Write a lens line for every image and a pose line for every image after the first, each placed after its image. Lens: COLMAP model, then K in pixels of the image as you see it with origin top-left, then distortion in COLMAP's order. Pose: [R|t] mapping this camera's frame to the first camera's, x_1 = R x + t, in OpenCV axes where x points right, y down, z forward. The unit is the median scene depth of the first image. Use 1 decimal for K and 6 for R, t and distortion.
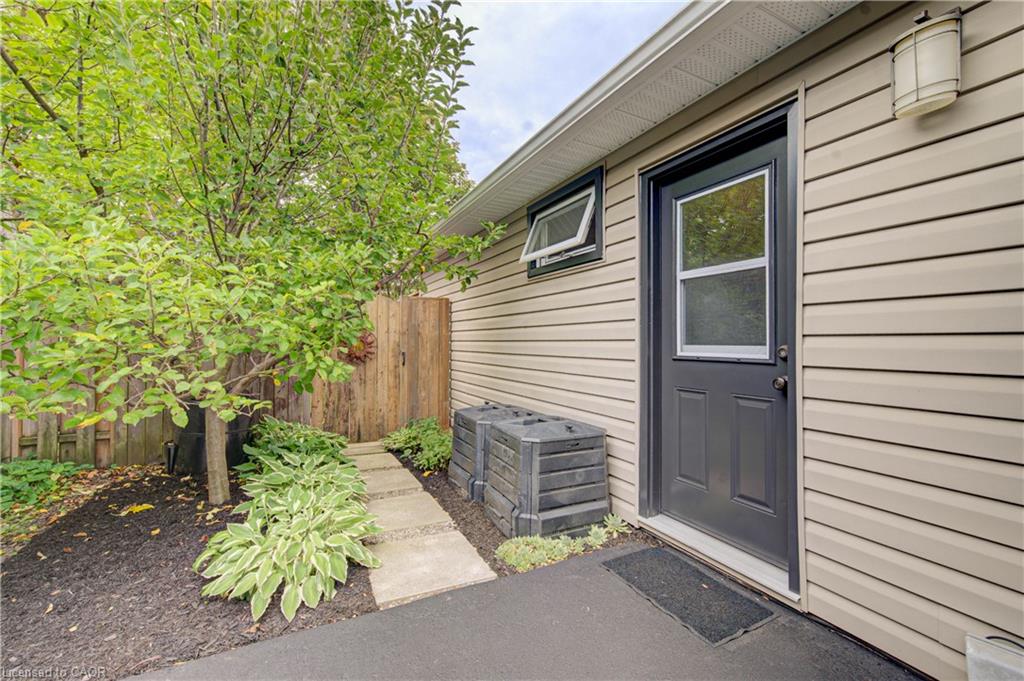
lens RADIAL K [[404.5, 0, 516.3], [0, 404.5, 340.6], [0, 0, 1]] dist [-0.000802, -0.001012]
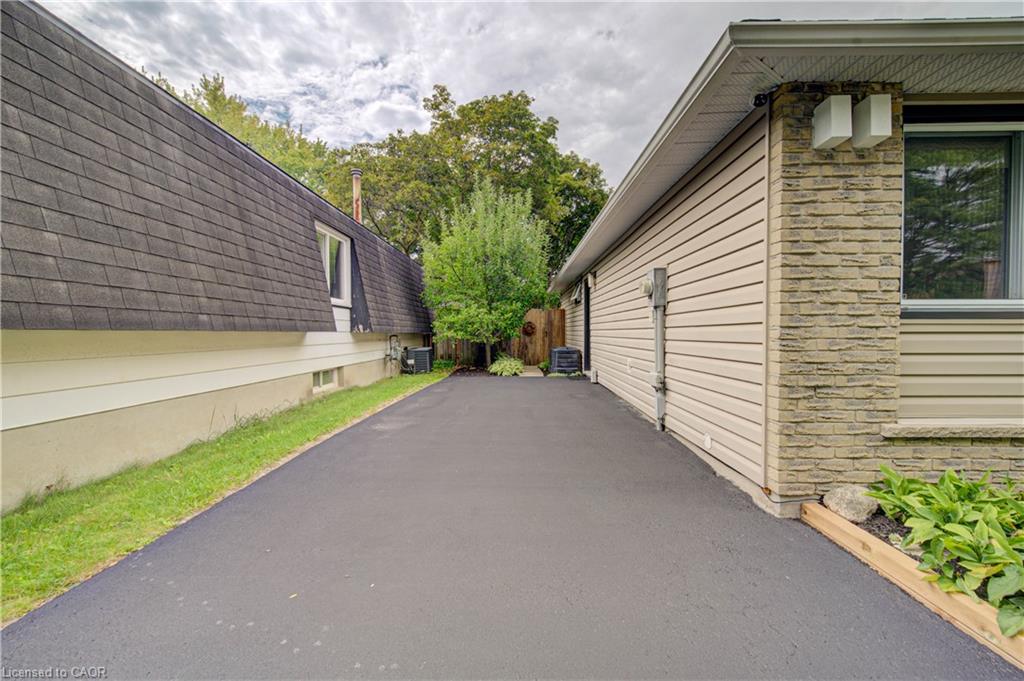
lens RADIAL K [[404.5, 0, 510.4], [0, 404.5, 342.8], [0, 0, 1]] dist [-0.000802, -0.001012]
pose [[0.864041, 0.010201, -0.503317, 0.805802], [0.003144, 0.999666, 0.025658, 0.034112], [0.503411, -0.023752, 0.863721, -1.303223]]
